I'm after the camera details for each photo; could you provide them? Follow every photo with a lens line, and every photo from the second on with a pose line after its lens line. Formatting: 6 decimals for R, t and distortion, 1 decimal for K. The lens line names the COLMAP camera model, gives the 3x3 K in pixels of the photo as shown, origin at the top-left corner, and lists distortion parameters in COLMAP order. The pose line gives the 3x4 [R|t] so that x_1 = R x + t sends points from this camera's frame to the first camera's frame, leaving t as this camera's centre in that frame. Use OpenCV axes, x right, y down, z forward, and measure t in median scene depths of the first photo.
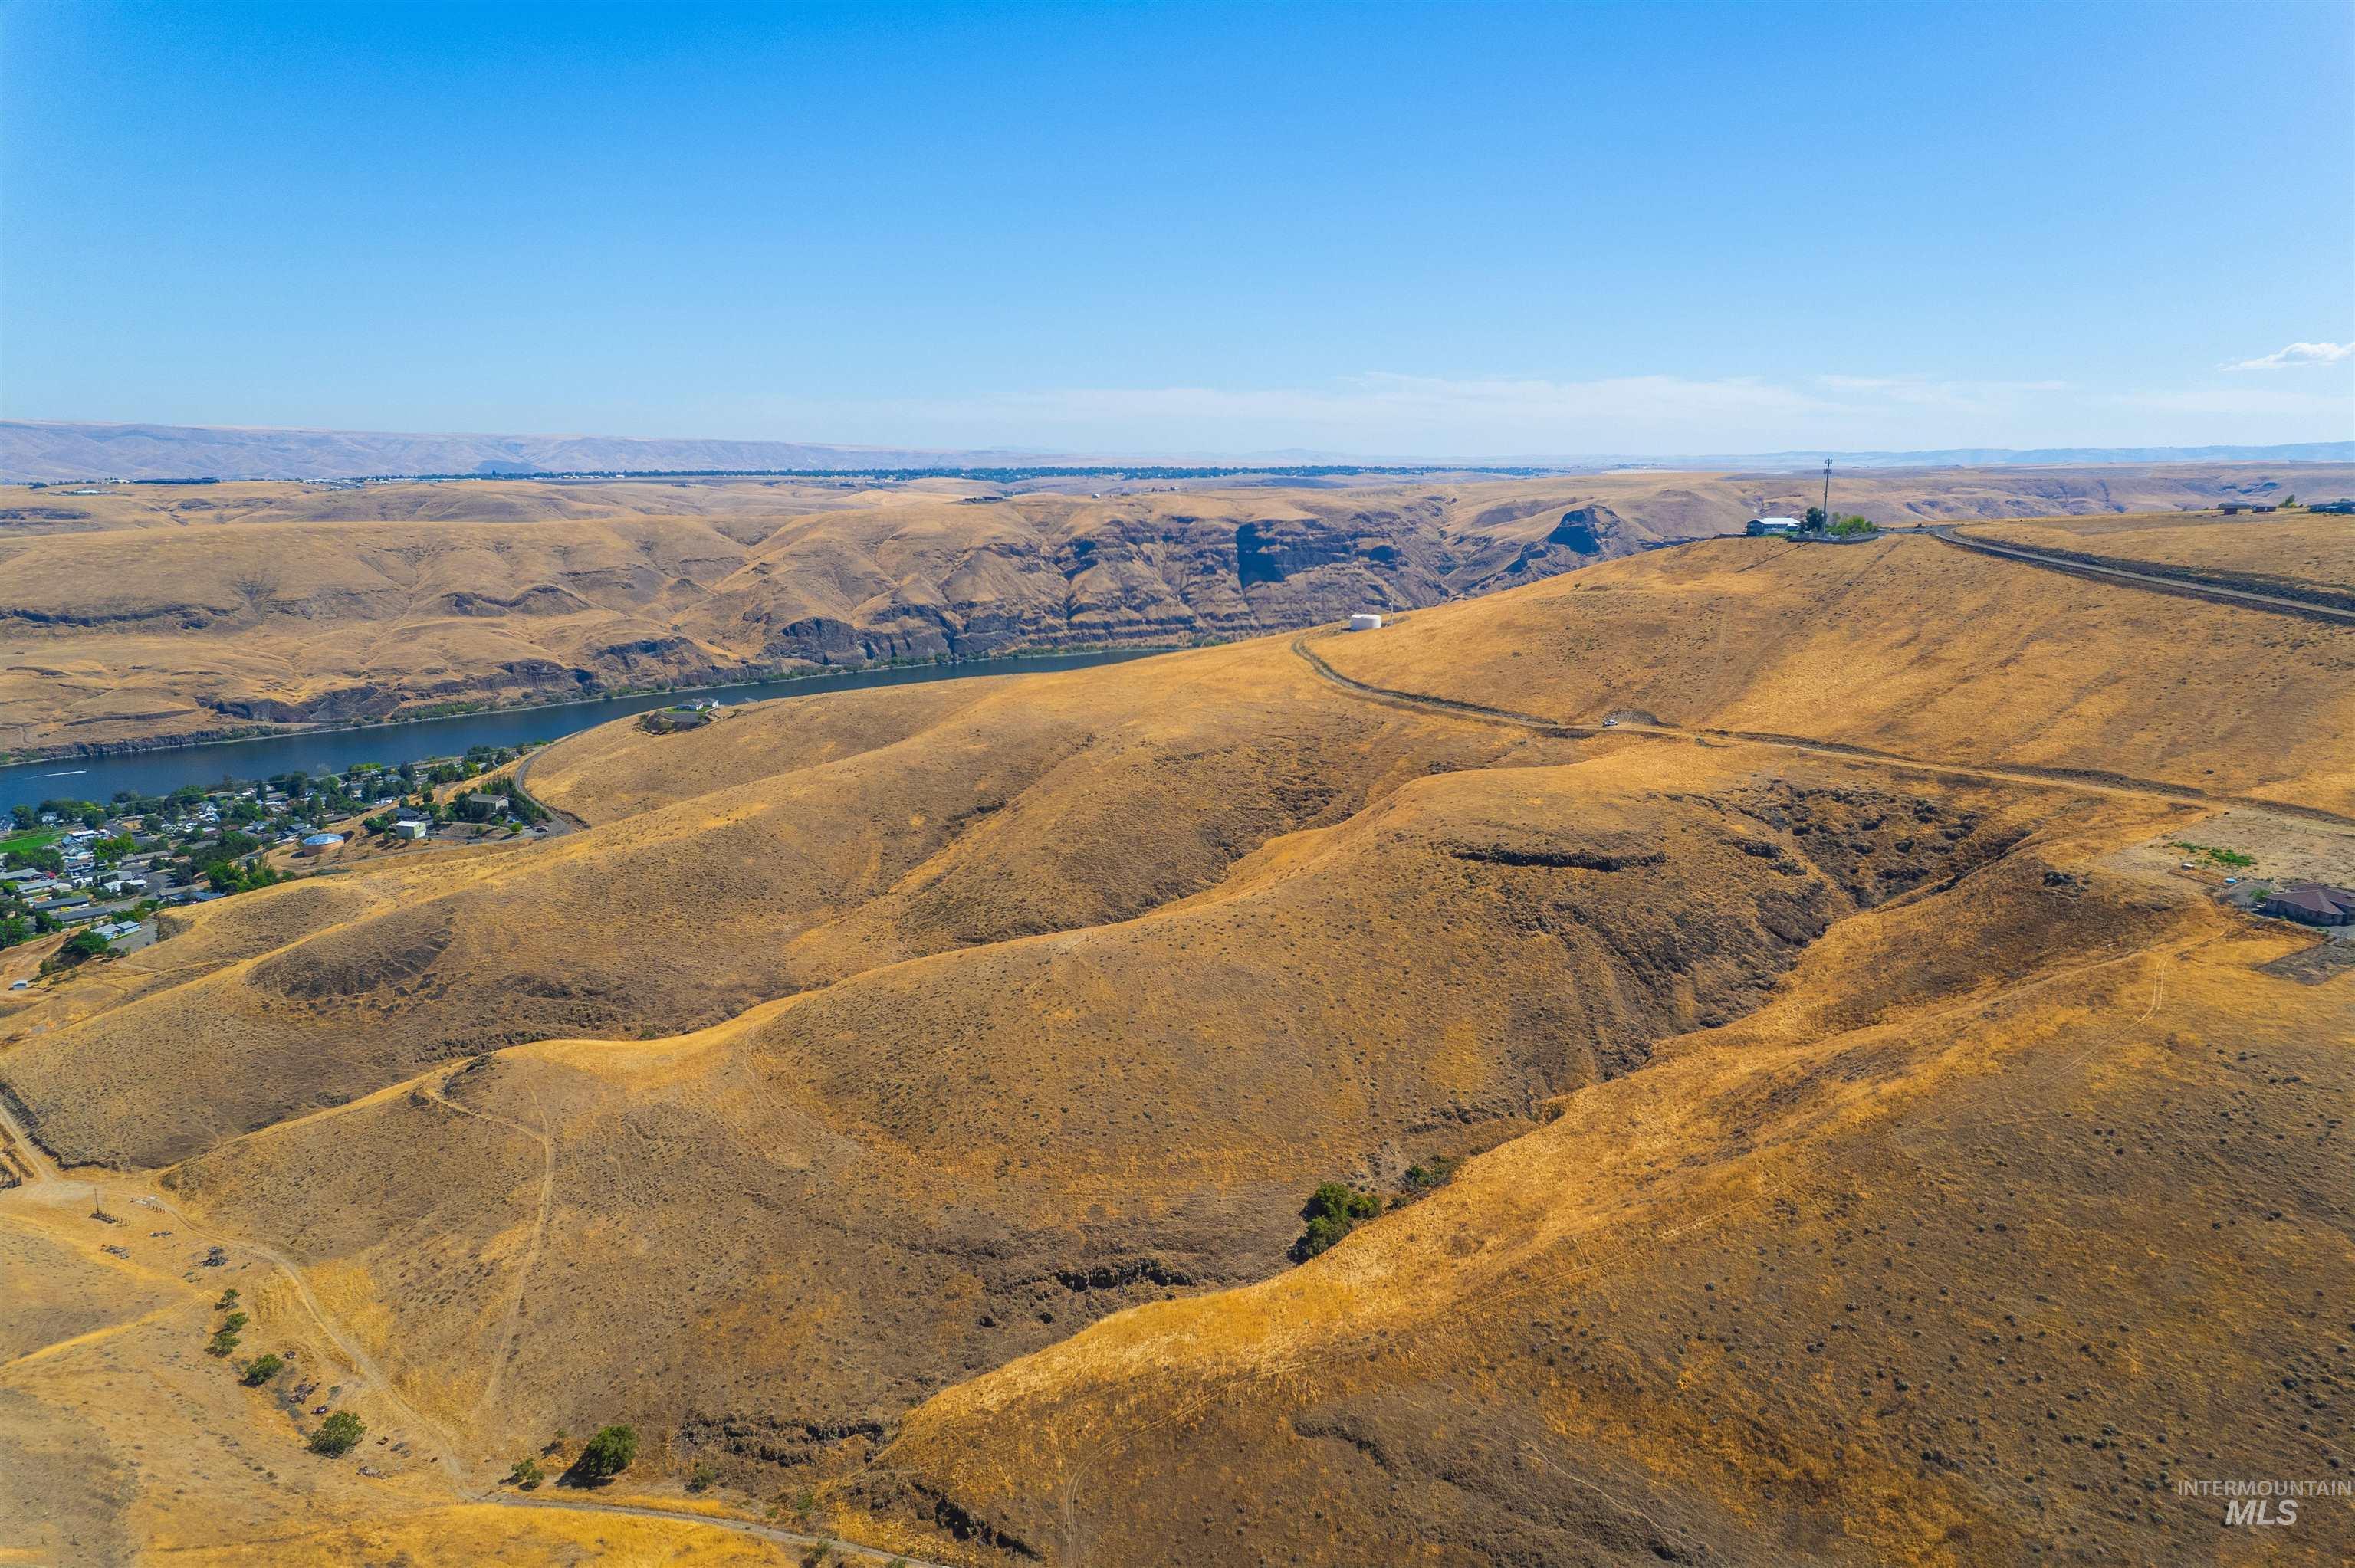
lens RADIAL K [[1508.2, 0, 1195.4], [0, 1508.2, 782.4], [0, 0, 1]] dist [-0.077176, 0.070973]
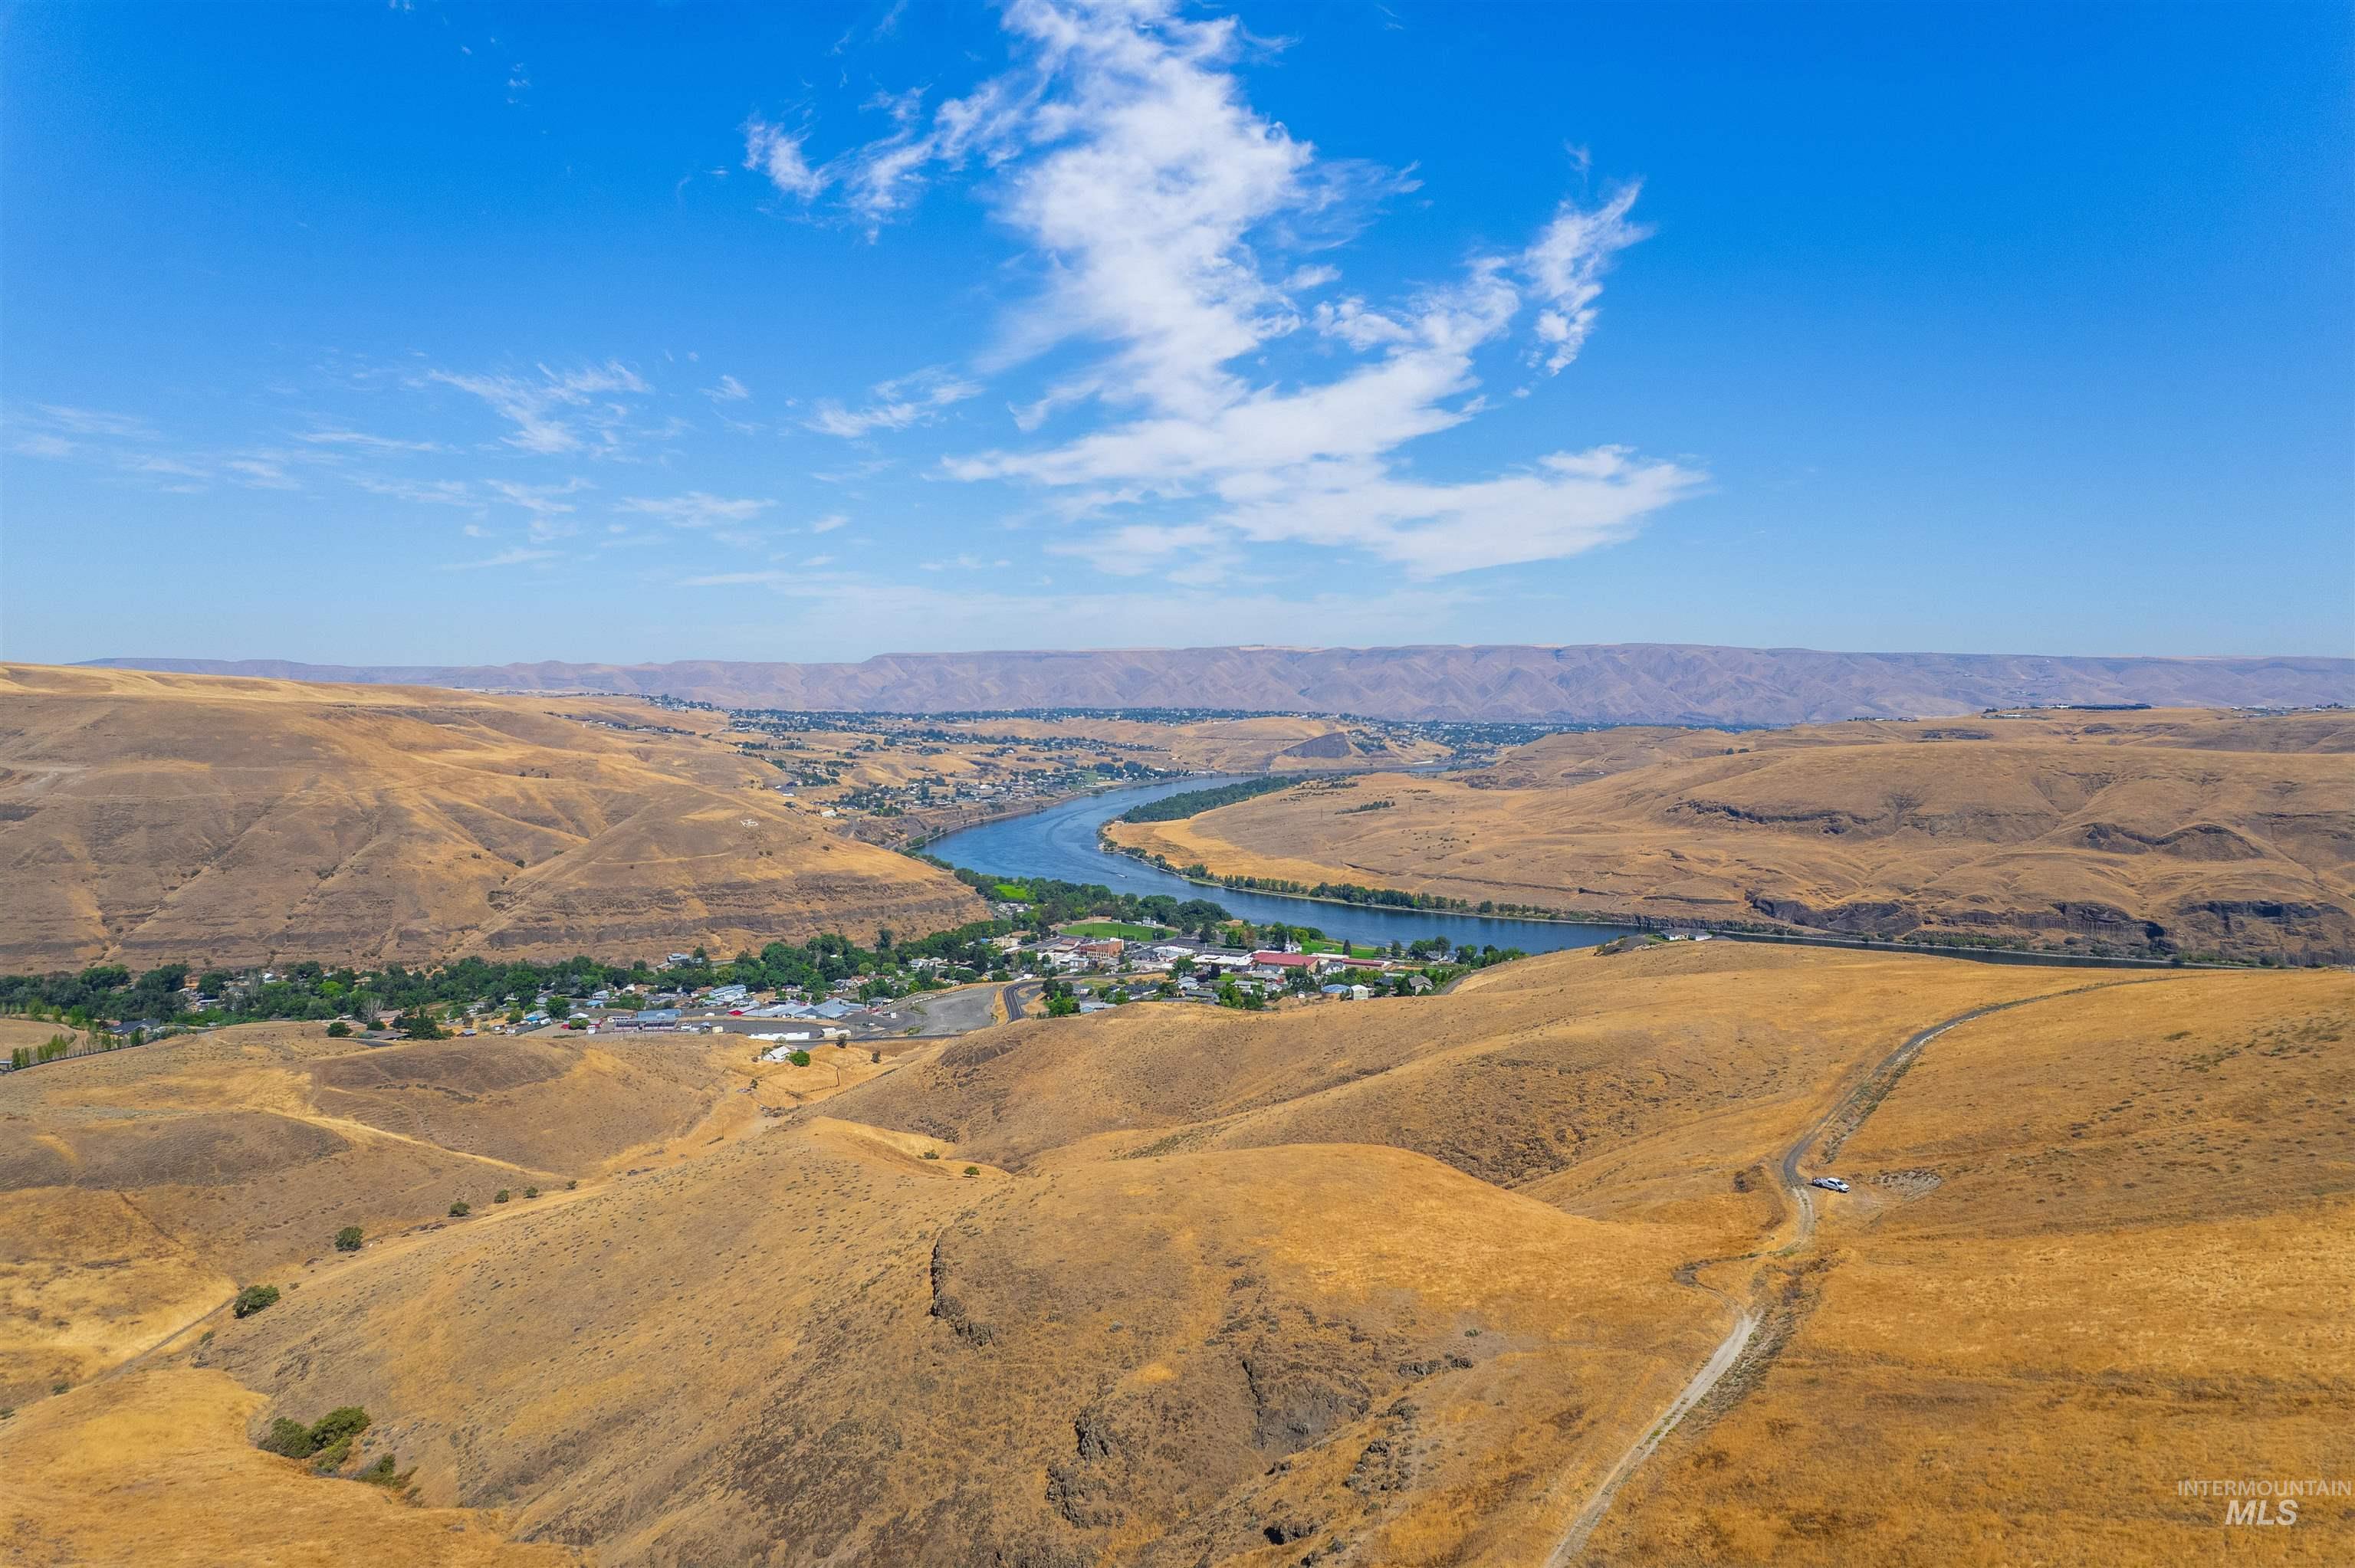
lens RADIAL K [[1508.2, 0, 1188.9], [0, 1508.2, 779.5], [0, 0, 1]] dist [-0.077176, 0.070973]
pose [[0.284183, 0.048562, -0.957540, 0.577518], [-0.197962, 0.980168, -0.009042, -0.103832], [0.938111, 0.192126, 0.288160, 0.625052]]
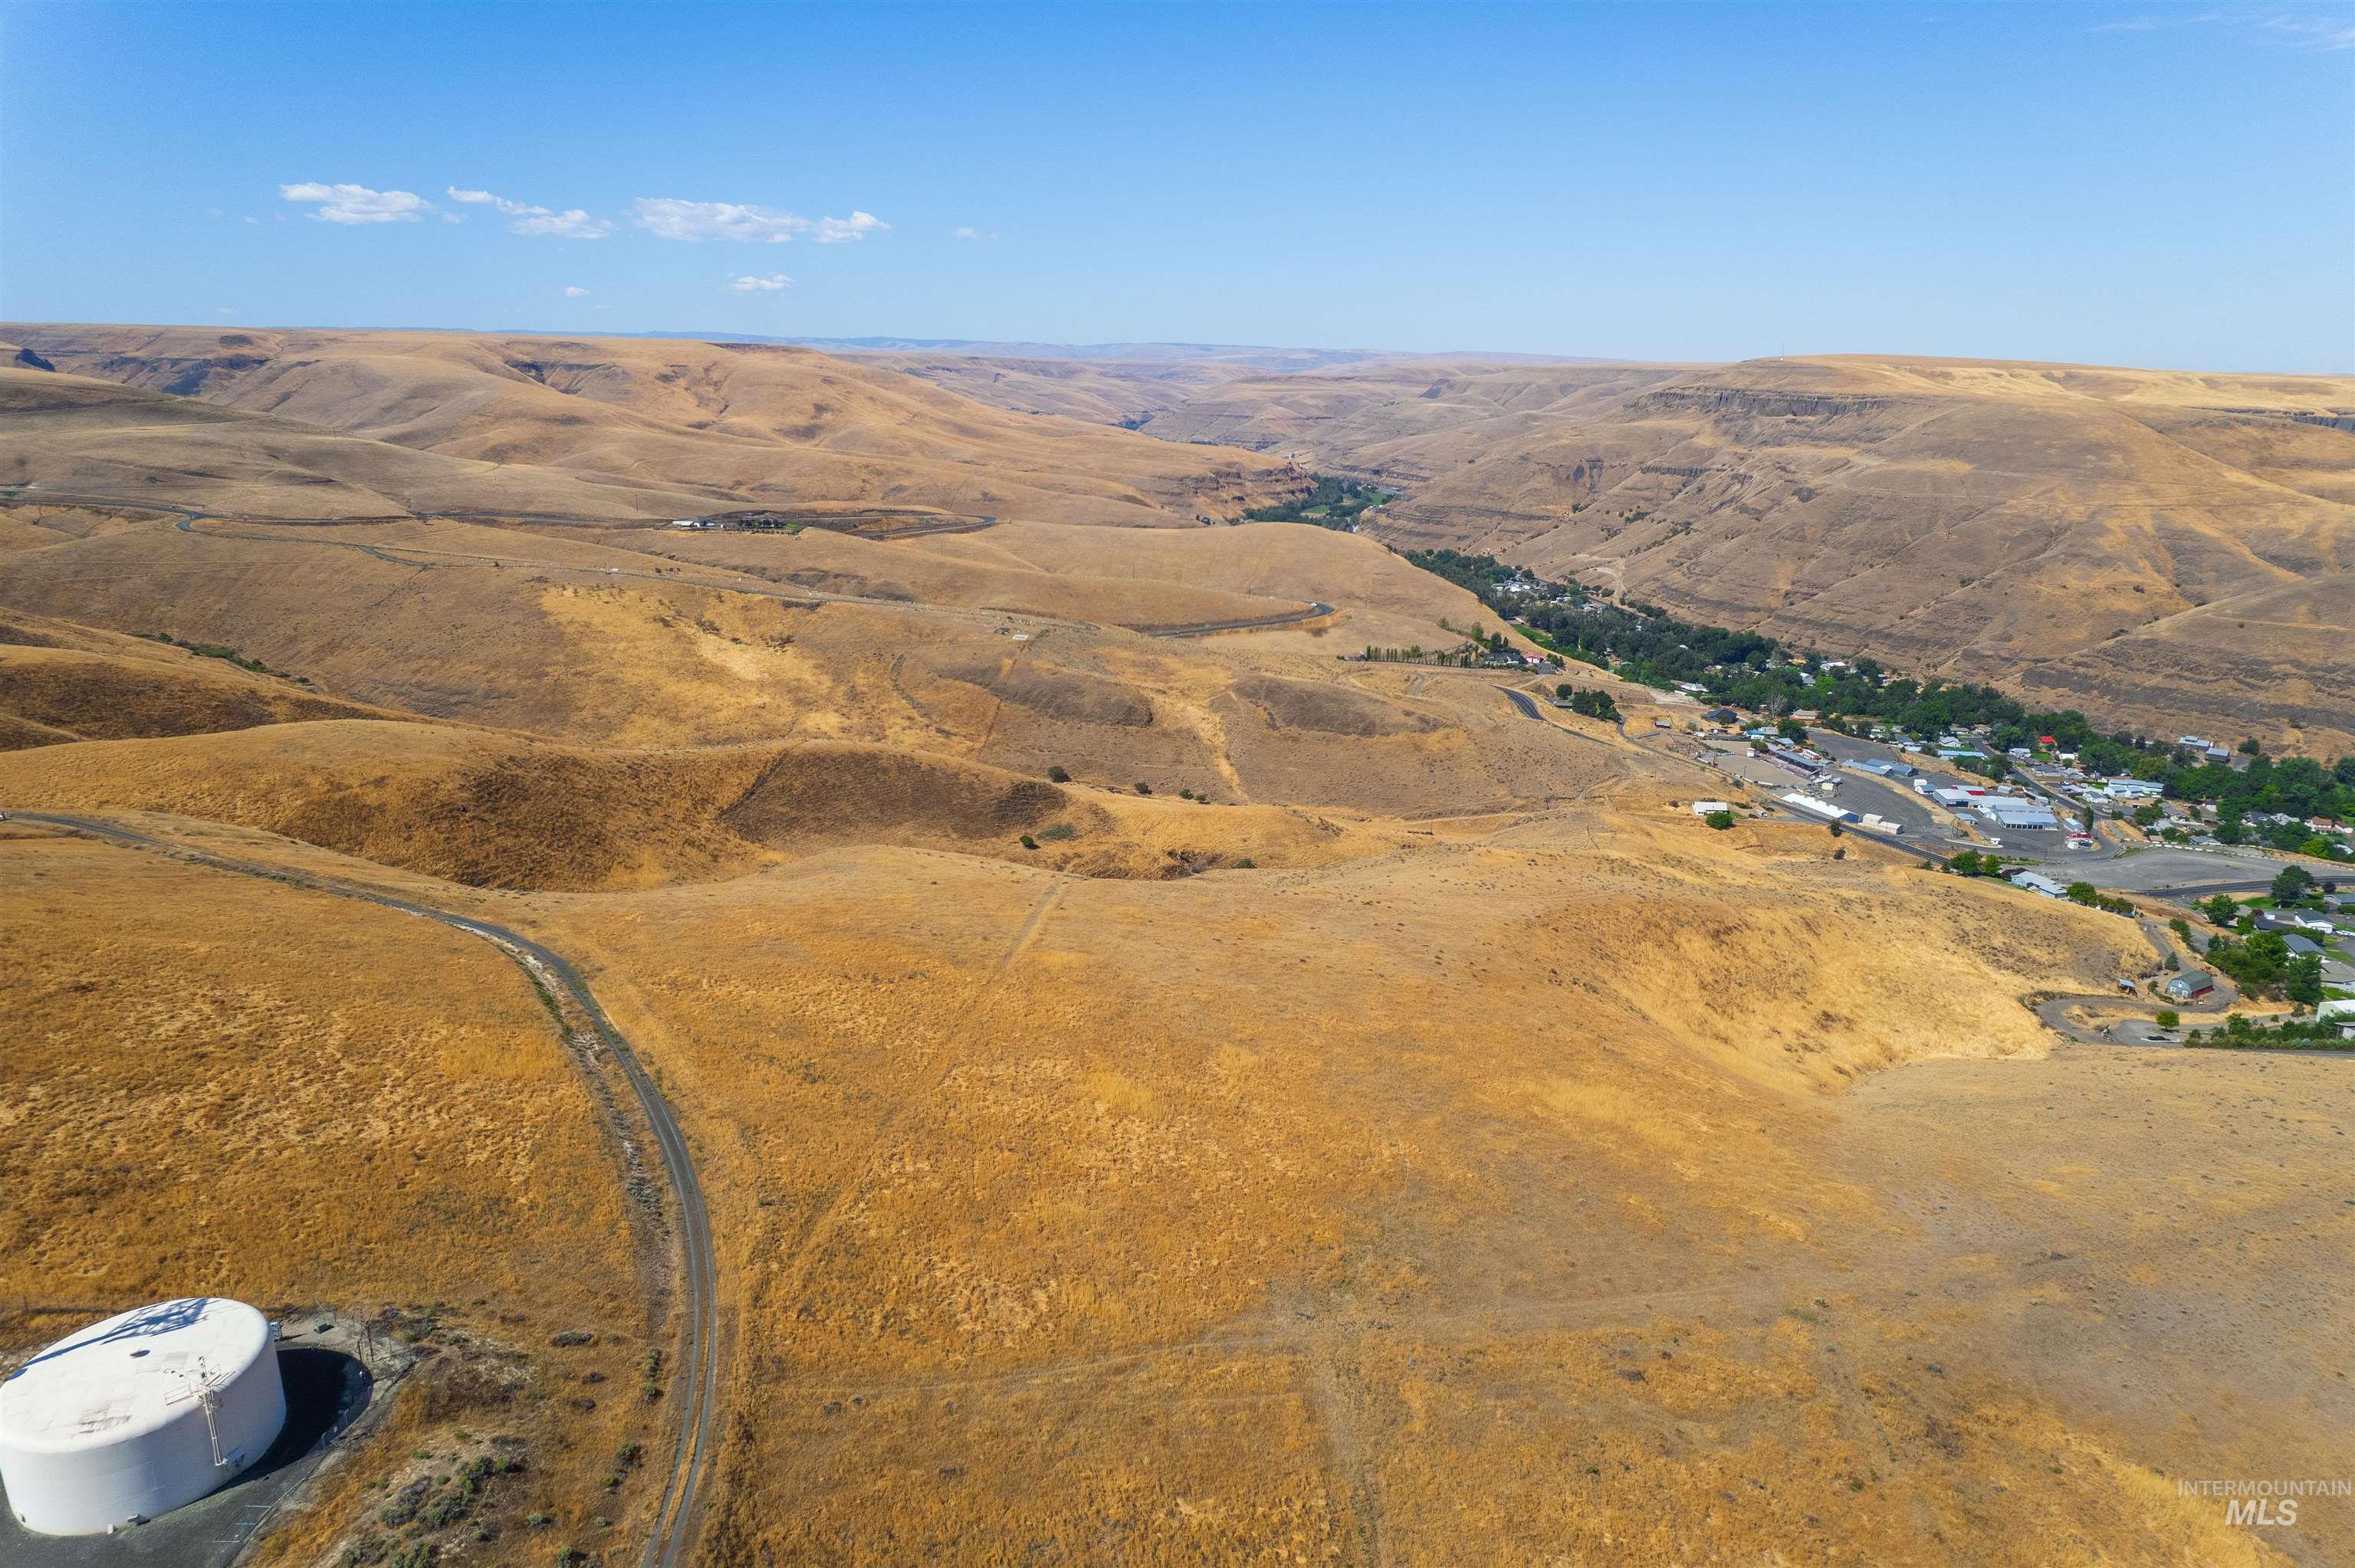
lens RADIAL K [[1508.2, 0, 1191.6], [0, 1508.2, 772.4], [0, 0, 1]] dist [-0.077176, 0.070973]
pose [[-0.905667, 0.094415, -0.413343, 0.101280], [-0.100552, 0.899250, 0.425722, -0.286825], [0.411894, 0.427125, -0.804927, 1.447313]]
